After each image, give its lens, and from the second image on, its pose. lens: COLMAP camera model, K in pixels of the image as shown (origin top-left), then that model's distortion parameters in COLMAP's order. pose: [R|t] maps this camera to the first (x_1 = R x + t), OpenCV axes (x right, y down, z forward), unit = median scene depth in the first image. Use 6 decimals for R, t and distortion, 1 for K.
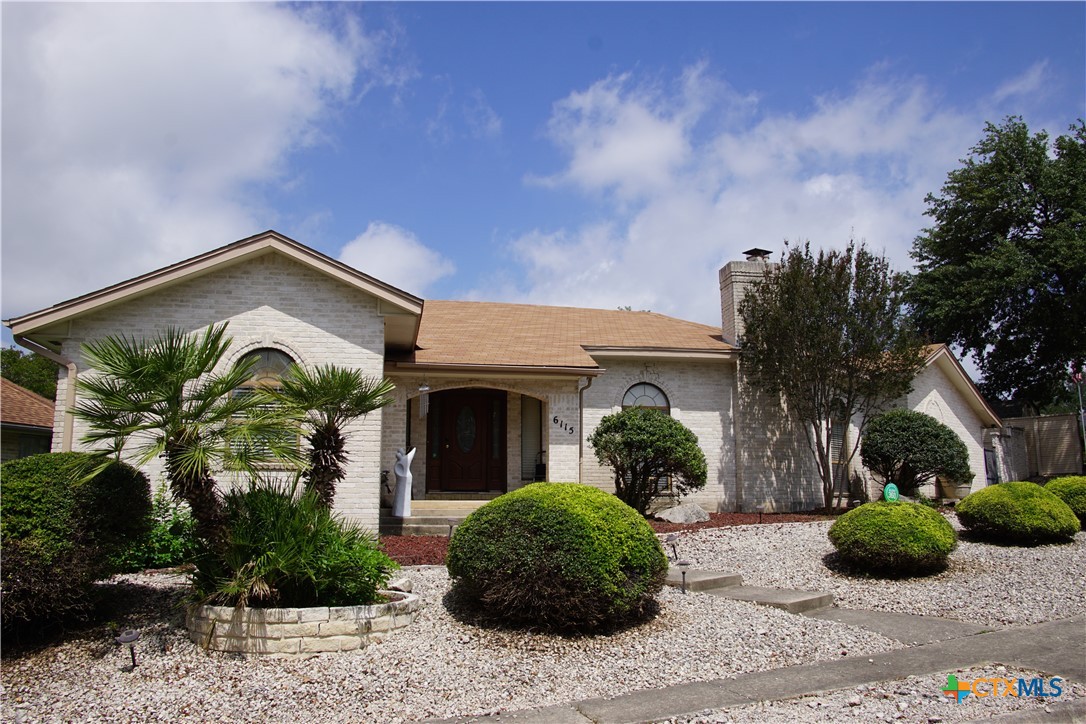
lens RADIAL K [[879.7, 0, 549.3], [0, 879.7, 353.8], [0, 0, 1]] dist [-0.094373, 0.093616]
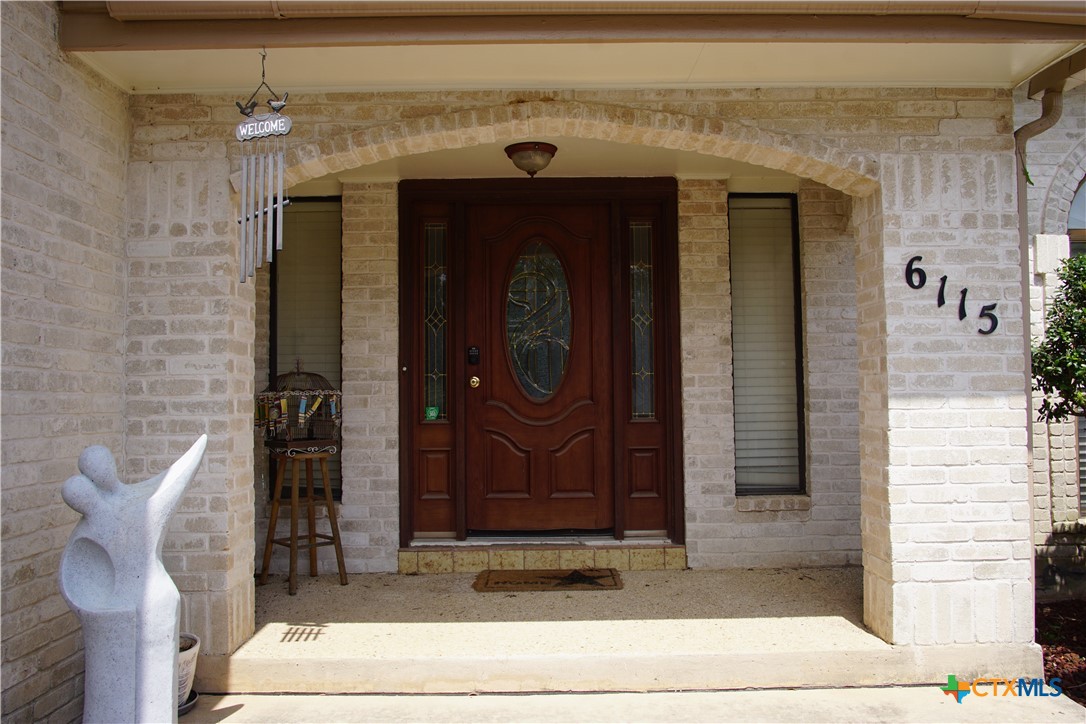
lens RADIAL K [[879.7, 0, 549.3], [0, 879.7, 353.8], [0, 0, 1]] dist [-0.094373, 0.093616]
pose [[0.985868, -0.016329, -0.166725, -0.048027], [0.038320, 0.990832, 0.129553, 0.066306], [0.163081, -0.134111, 0.977455, 0.802683]]
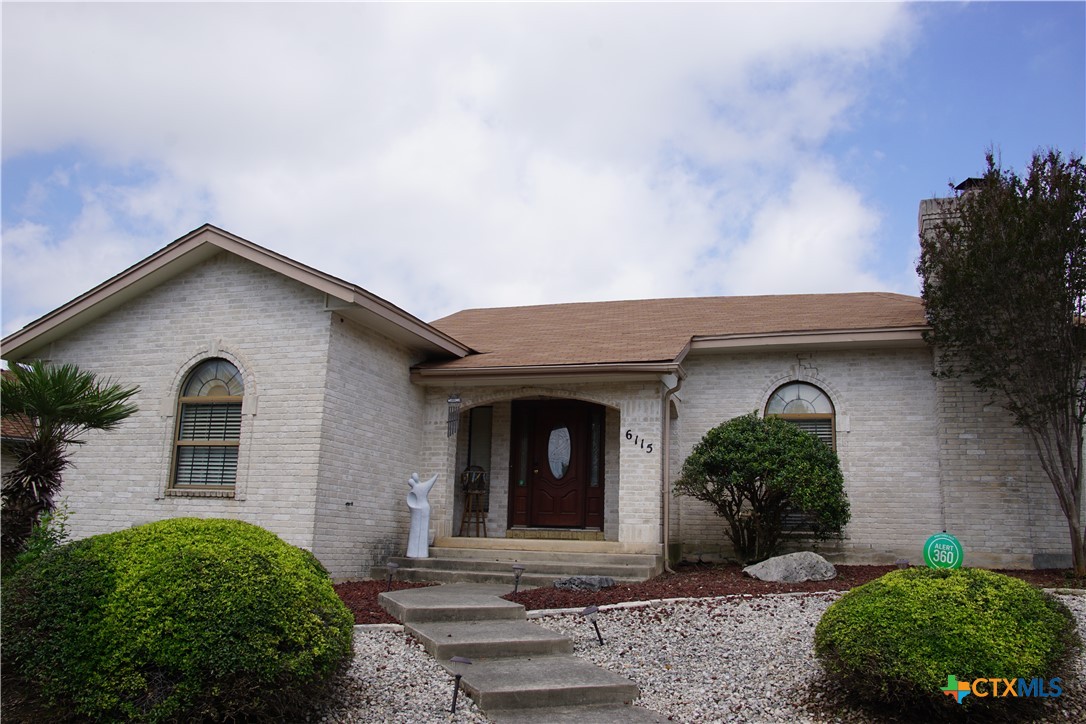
lens RADIAL K [[879.7, 0, 549.3], [0, 879.7, 353.8], [0, 0, 1]] dist [-0.094373, 0.093616]
pose [[0.887041, -0.069165, -0.456481, 0.306163], [0.053183, 0.997441, -0.047784, 0.039917], [0.458618, 0.018109, 0.888449, 0.310213]]
